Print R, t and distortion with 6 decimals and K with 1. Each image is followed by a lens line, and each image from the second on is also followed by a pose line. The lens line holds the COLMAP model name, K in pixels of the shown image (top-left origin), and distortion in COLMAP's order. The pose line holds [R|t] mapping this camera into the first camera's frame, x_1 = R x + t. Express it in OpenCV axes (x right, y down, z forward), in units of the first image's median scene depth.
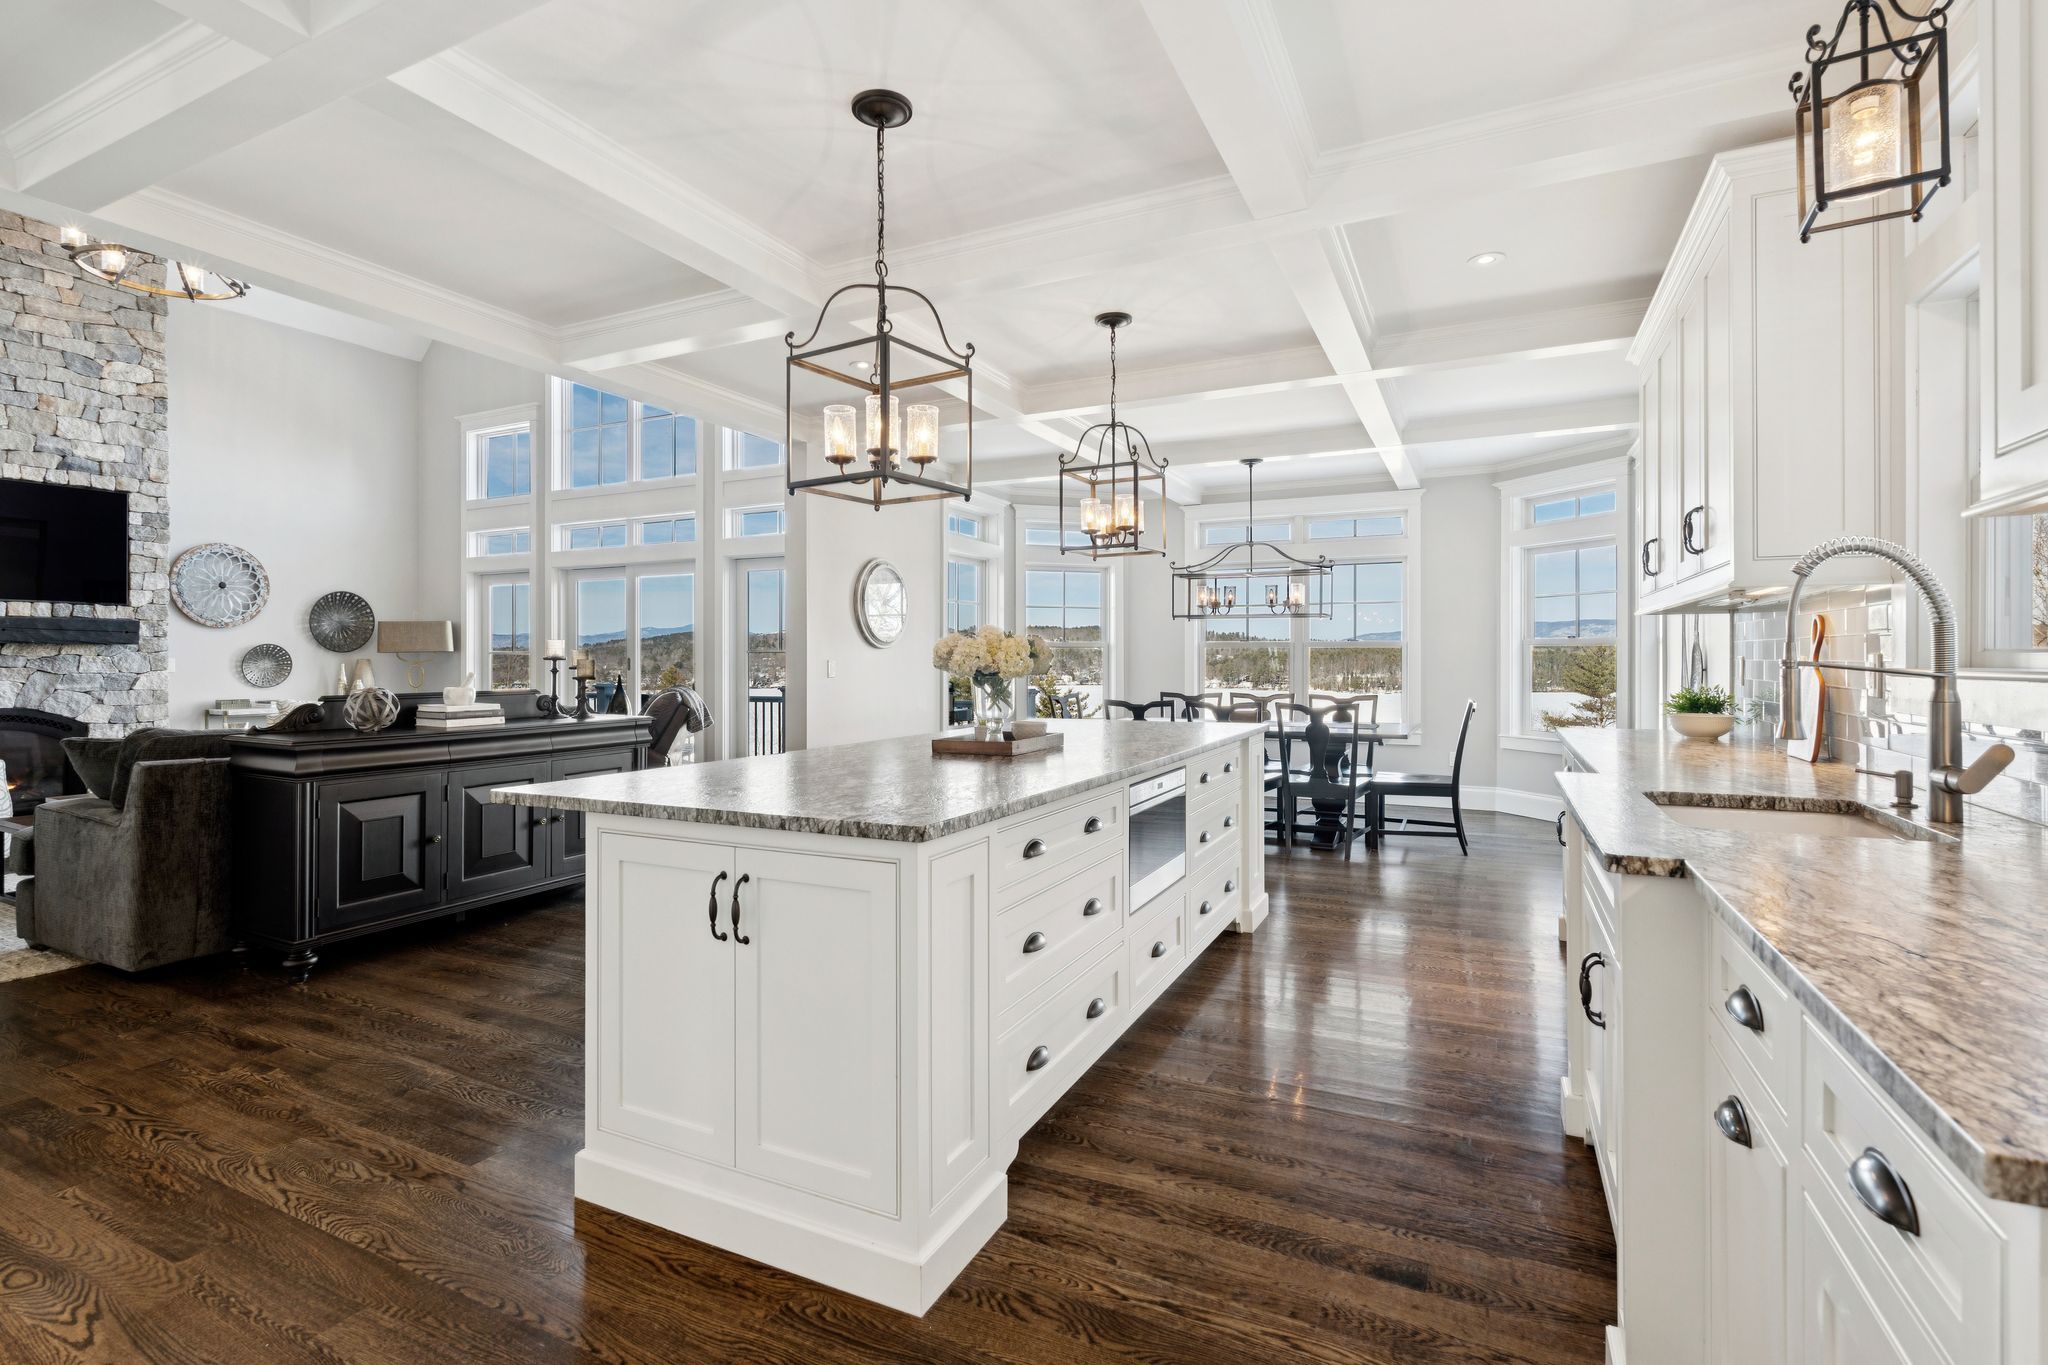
lens RADIAL K [[956.9, 0, 996.3], [0, 956.9, 653.2], [0, 0, 1]] dist [0.000546, 0.000356]
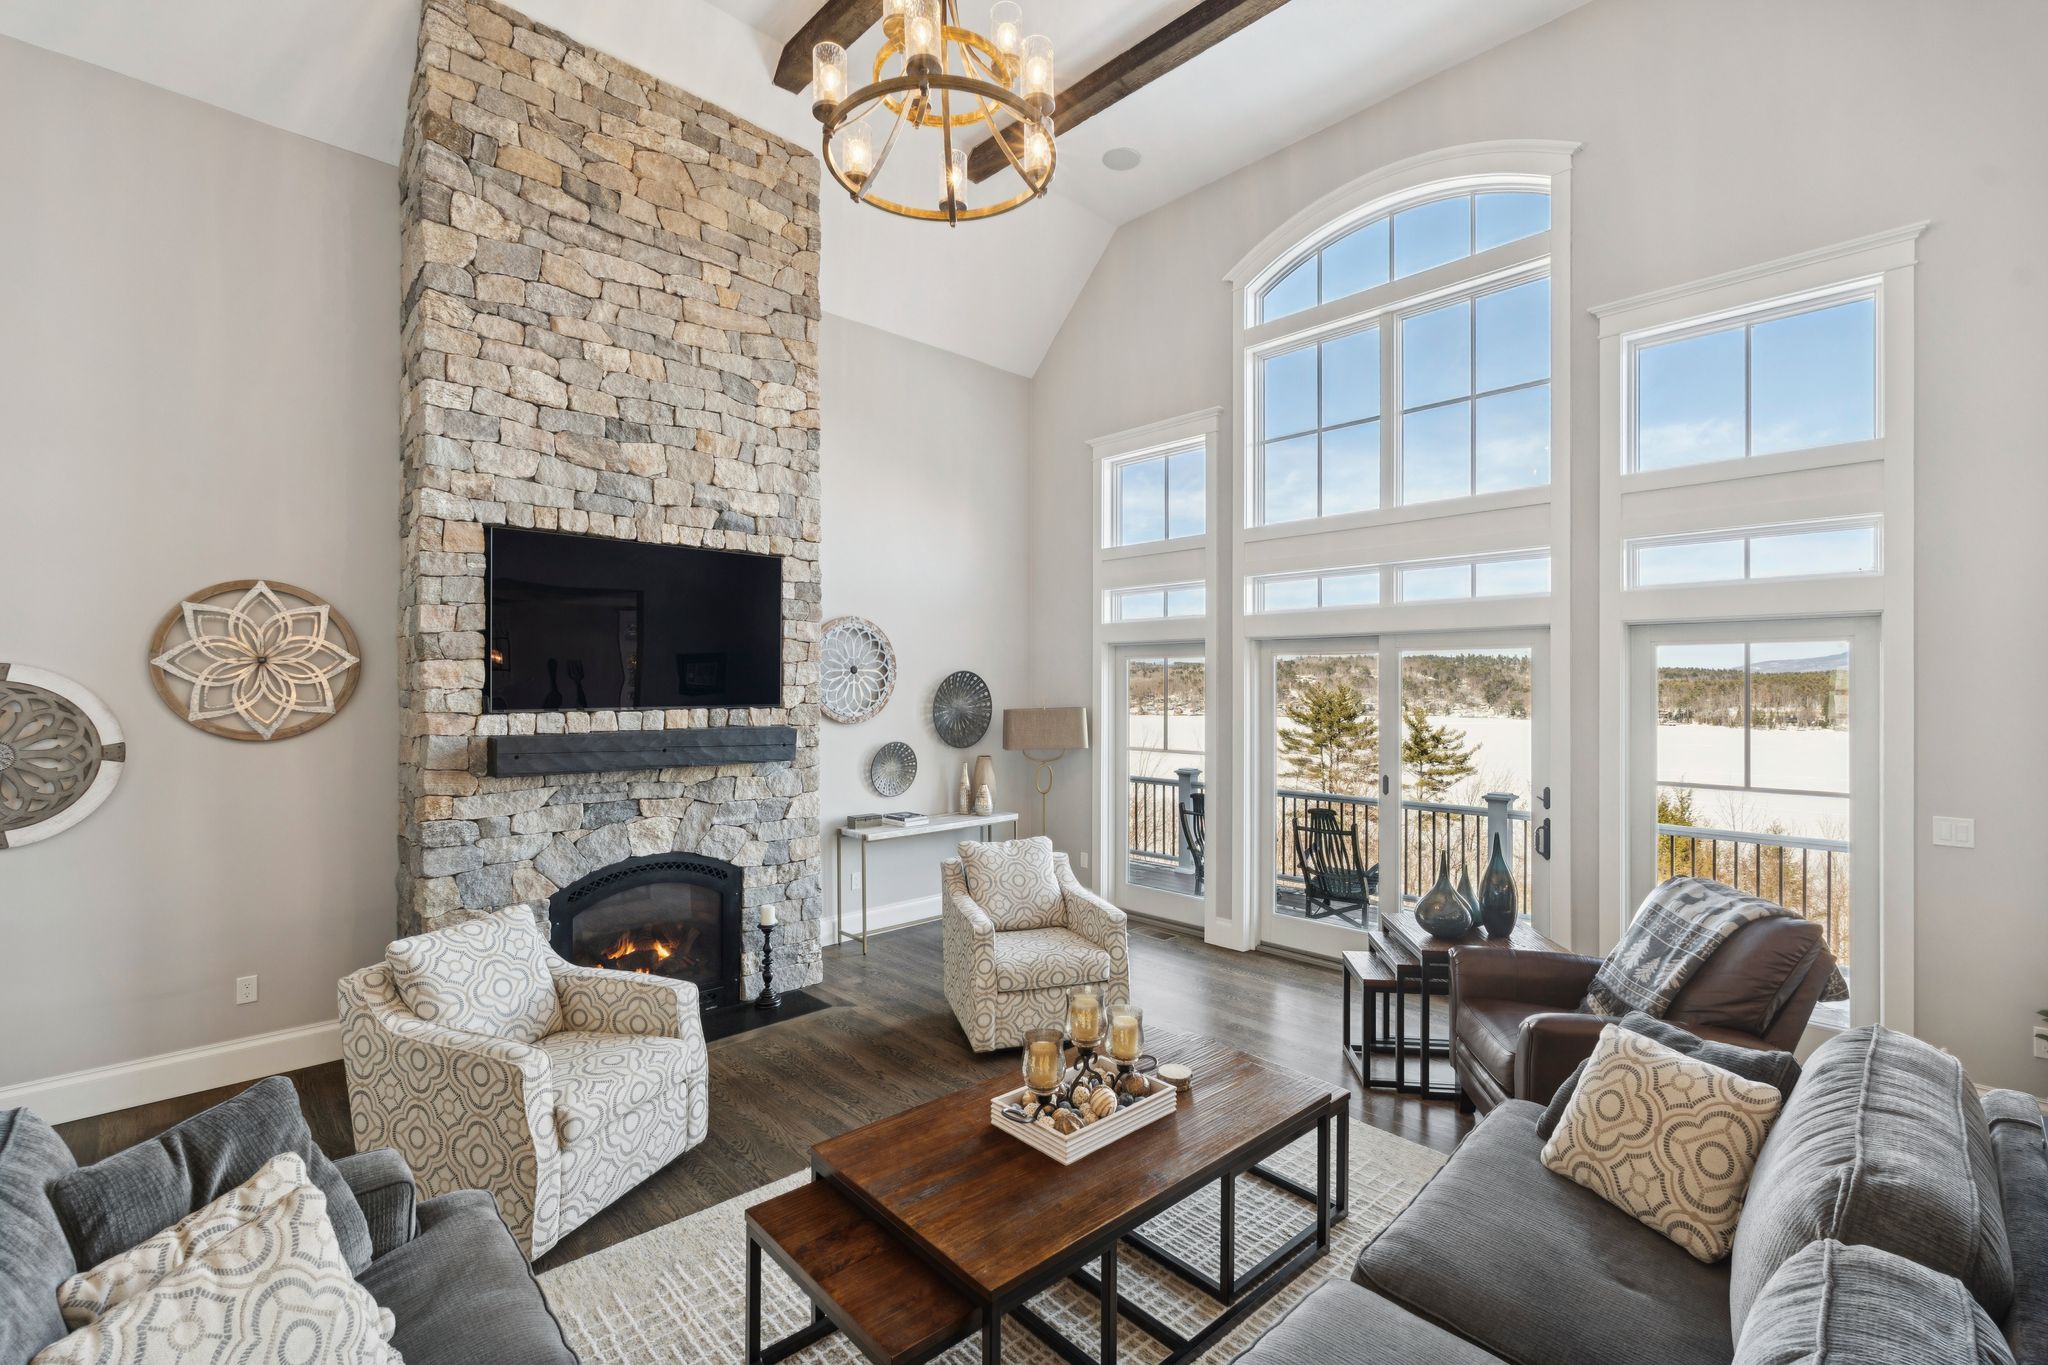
lens RADIAL K [[906.2, 0, 1024.0], [0, 906.2, 682.5], [0, 0, 1]] dist [-0.000410, 0.000145]
pose [[0.943139, 0.001253, -0.332395, -0.495438], [-0.002175, 0.999995, -0.002403, -0.068227], [0.332390, 0.002989, 0.943137, 0.396454]]
